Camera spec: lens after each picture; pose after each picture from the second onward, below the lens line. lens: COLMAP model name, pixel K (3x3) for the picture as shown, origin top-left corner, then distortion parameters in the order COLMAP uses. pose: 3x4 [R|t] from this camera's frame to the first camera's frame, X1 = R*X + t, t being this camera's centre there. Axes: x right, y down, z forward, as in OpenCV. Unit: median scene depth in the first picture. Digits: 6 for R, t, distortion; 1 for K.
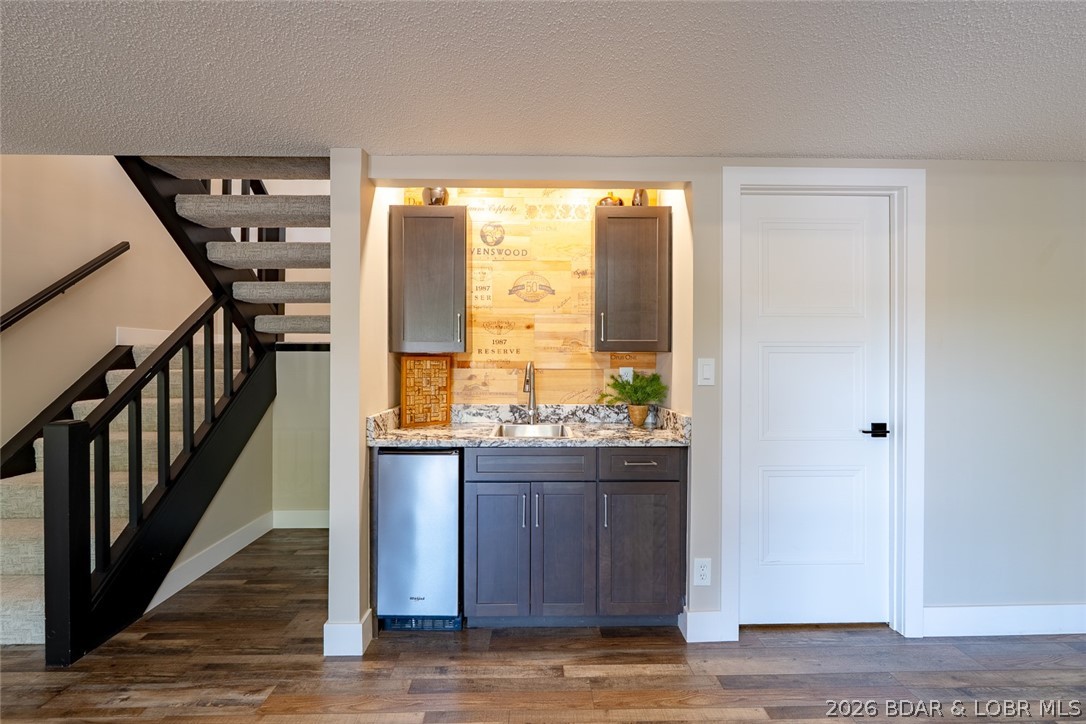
lens RADIAL K [[471.3, 0, 549.5], [0, 471.3, 360.3], [0, 0, 1]] dist [-0.009828, 0.000329]
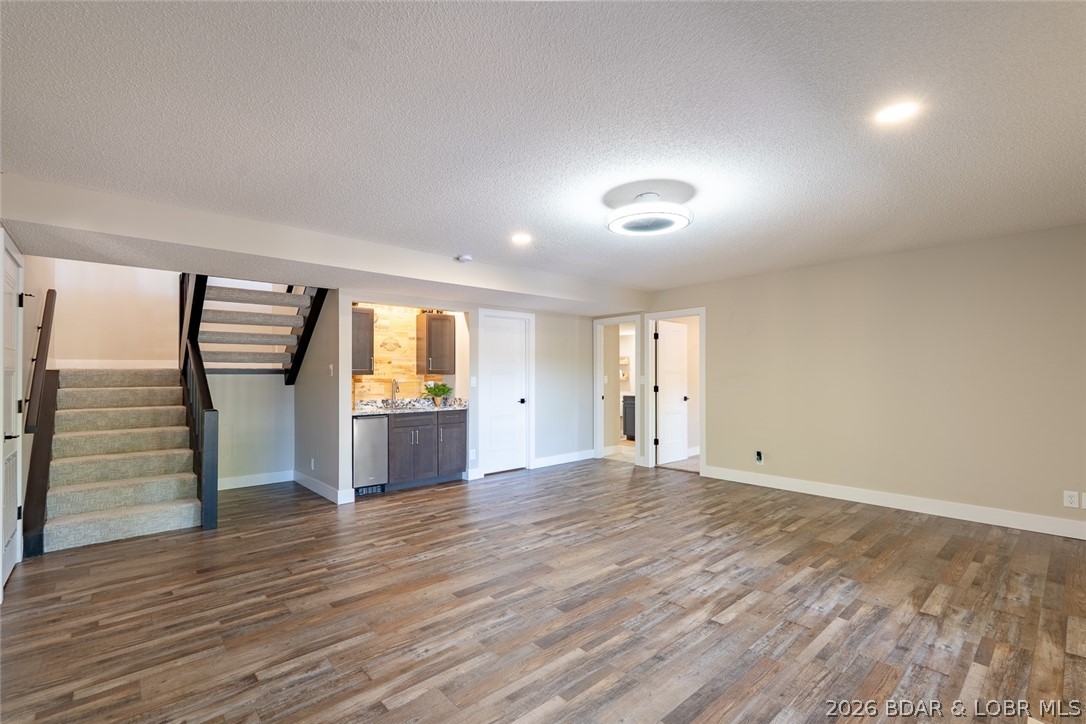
lens RADIAL K [[484.2, 0, 540.7], [0, 484.2, 363.6], [0, 0, 1]] dist [-0.003011, 0.000304]
pose [[0.764130, 0.012477, 0.644942, -0.948251], [0.009444, 0.999489, -0.030526, 0.007100], [-0.644993, 0.029417, 0.763622, -1.128877]]
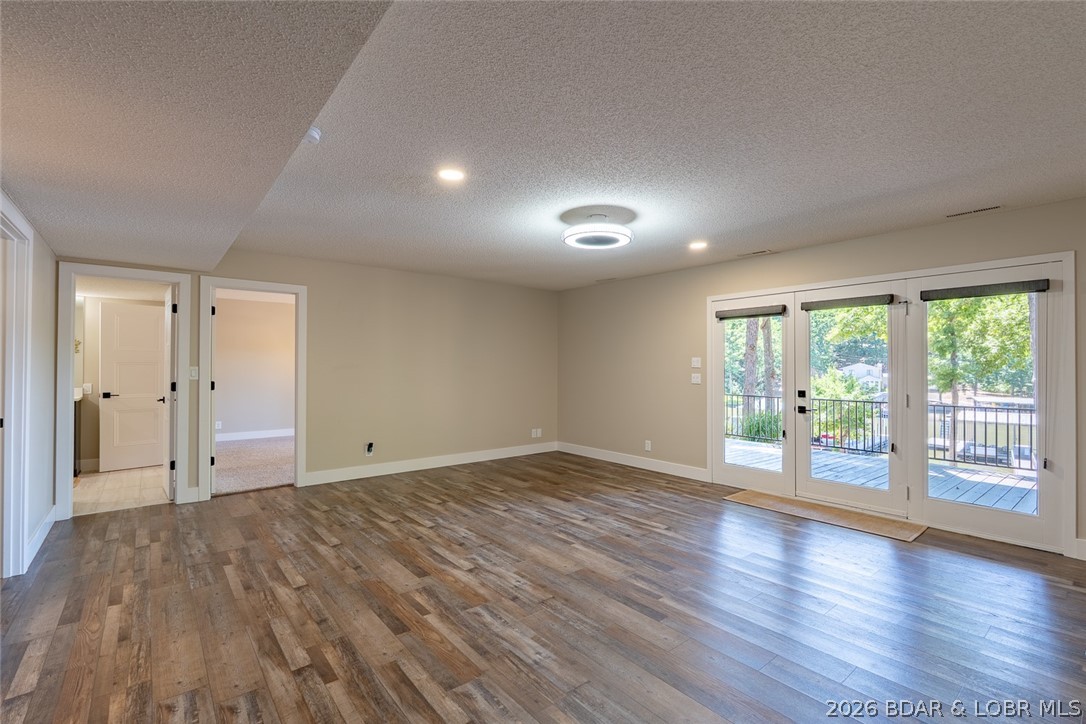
lens RADIAL K [[484.2, 0, 540.7], [0, 484.2, 363.6], [0, 0, 1]] dist [-0.003011, 0.000304]
pose [[-0.609847, 0.003731, 0.792510, -0.992762], [0.003455, 0.999992, -0.002050, -0.006424], [-0.792511, 0.001488, -0.609855, 0.532265]]
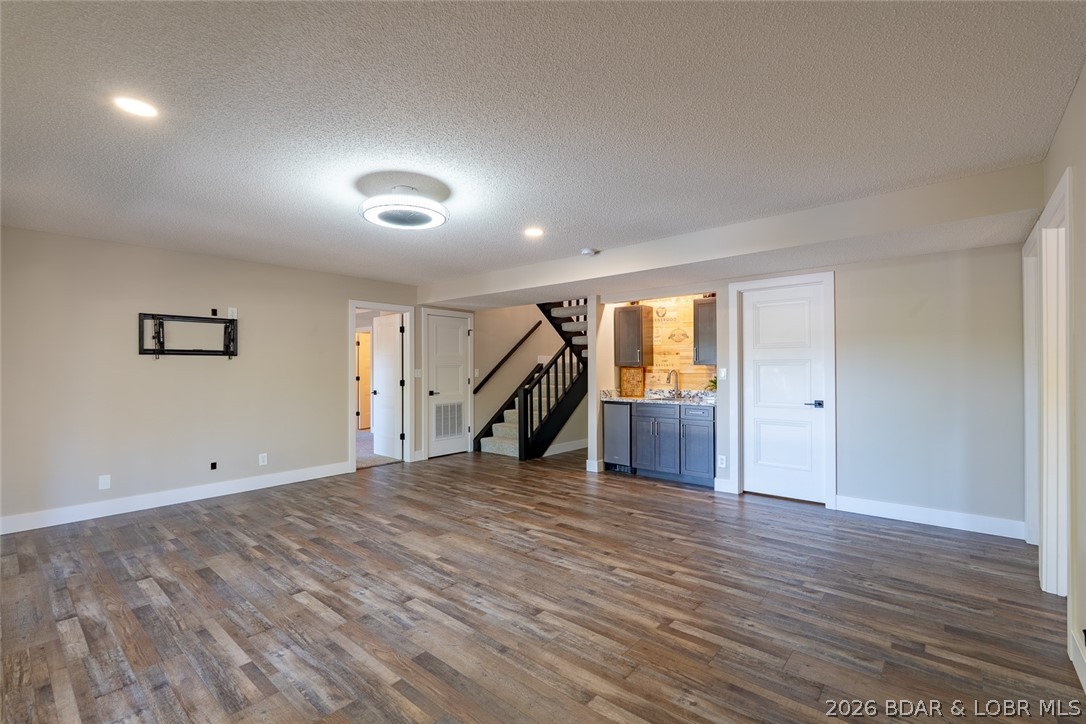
lens RADIAL K [[475.8, 0, 543.0], [0, 475.8, 362.0], [0, 0, 1]] dist [-0.001554, -0.000202]
pose [[0.740968, -0.013187, -0.671411, 0.973756], [0.001464, 0.999837, -0.018022, 0.005347], [0.671539, 0.012371, 0.740866, -1.029589]]
